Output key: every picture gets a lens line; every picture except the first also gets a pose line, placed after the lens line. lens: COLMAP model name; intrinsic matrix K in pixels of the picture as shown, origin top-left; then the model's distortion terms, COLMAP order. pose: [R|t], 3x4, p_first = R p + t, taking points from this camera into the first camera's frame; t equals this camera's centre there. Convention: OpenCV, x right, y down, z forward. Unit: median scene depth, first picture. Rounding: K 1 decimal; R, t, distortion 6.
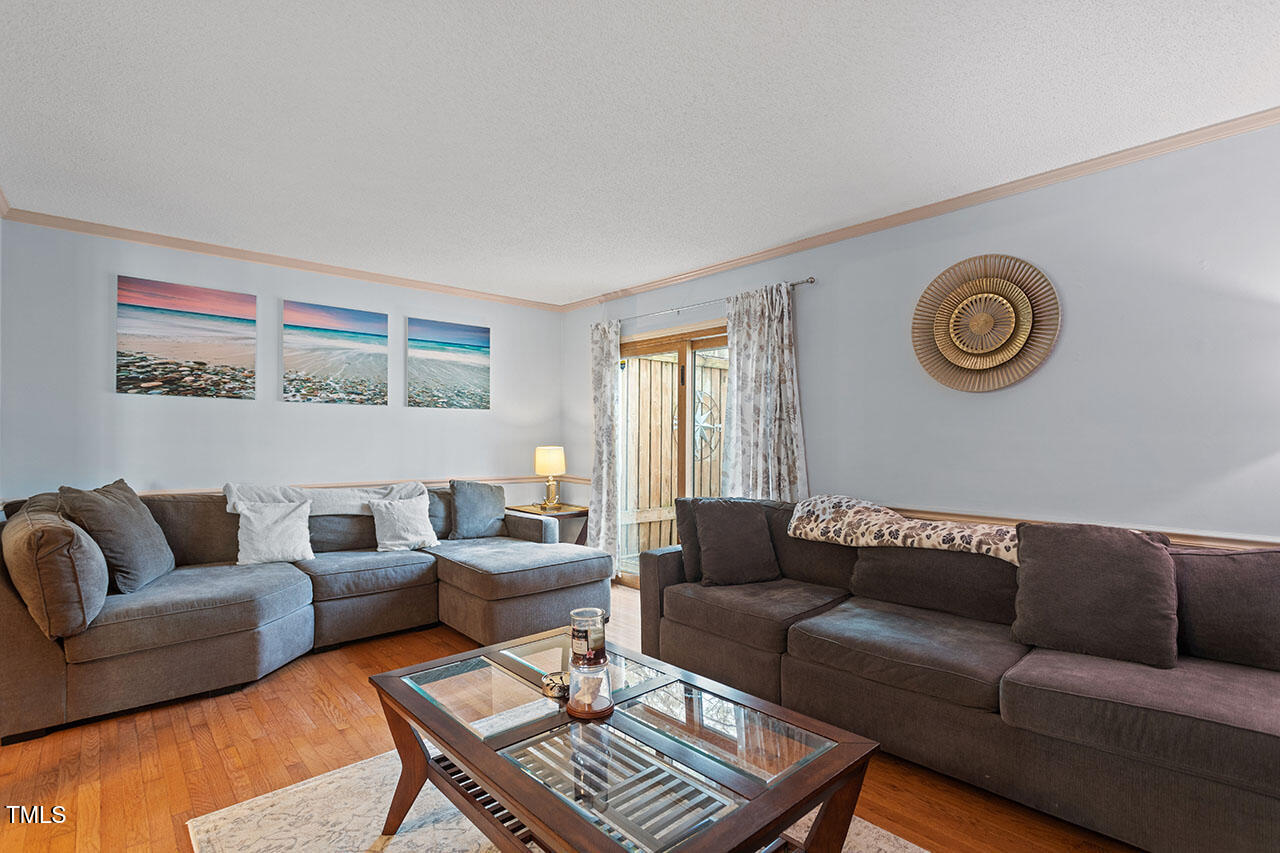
lens RADIAL K [[606.3, 0, 641.2], [0, 606.3, 420.8], [0, 0, 1]] dist [-0.001927, 0.000189]
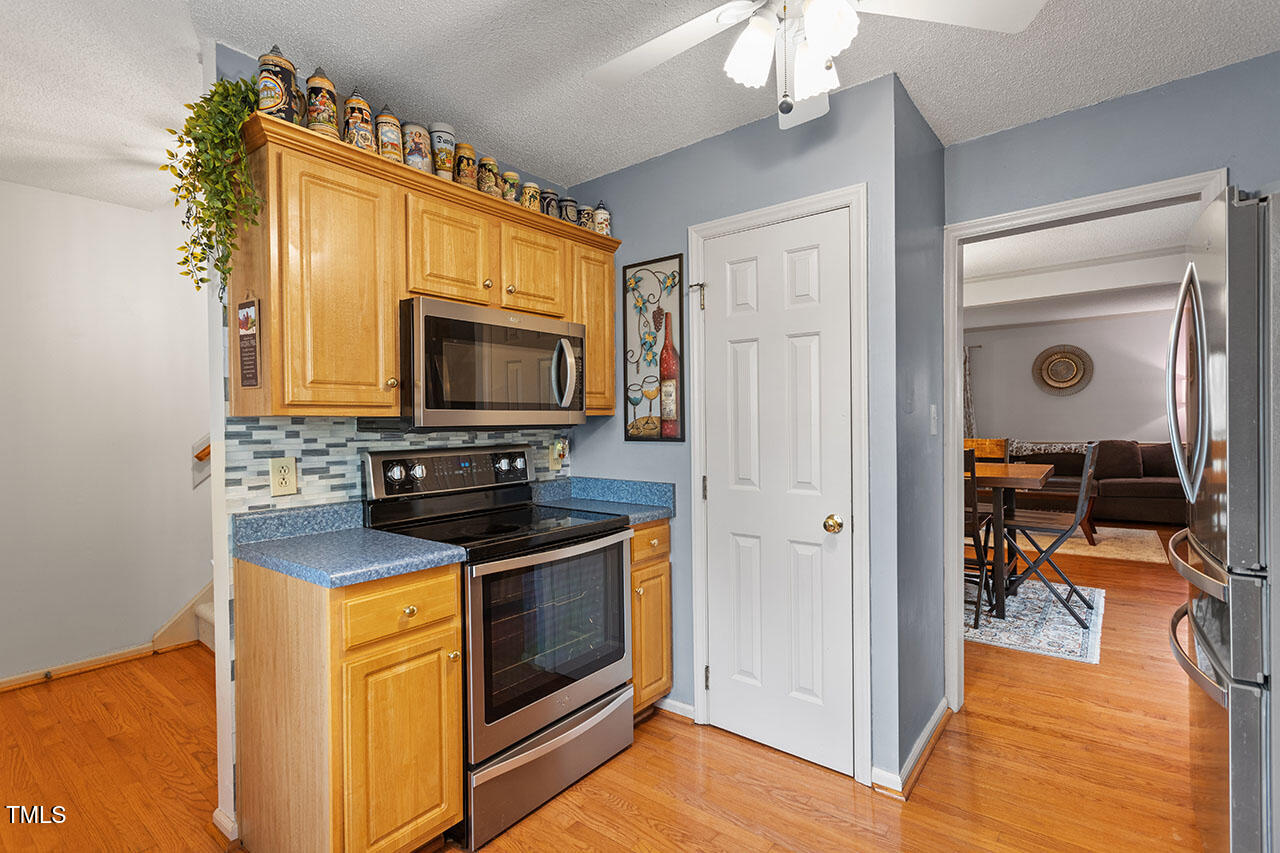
lens RADIAL K [[606.3, 0, 645.0], [0, 606.3, 425.8], [0, 0, 1]] dist [-0.001927, 0.000189]
pose [[0.982495, -0.014550, 0.185718, -1.787245], [0.009729, 0.999592, 0.026841, -0.006992], [-0.186033, -0.024564, 0.982236, -1.303870]]
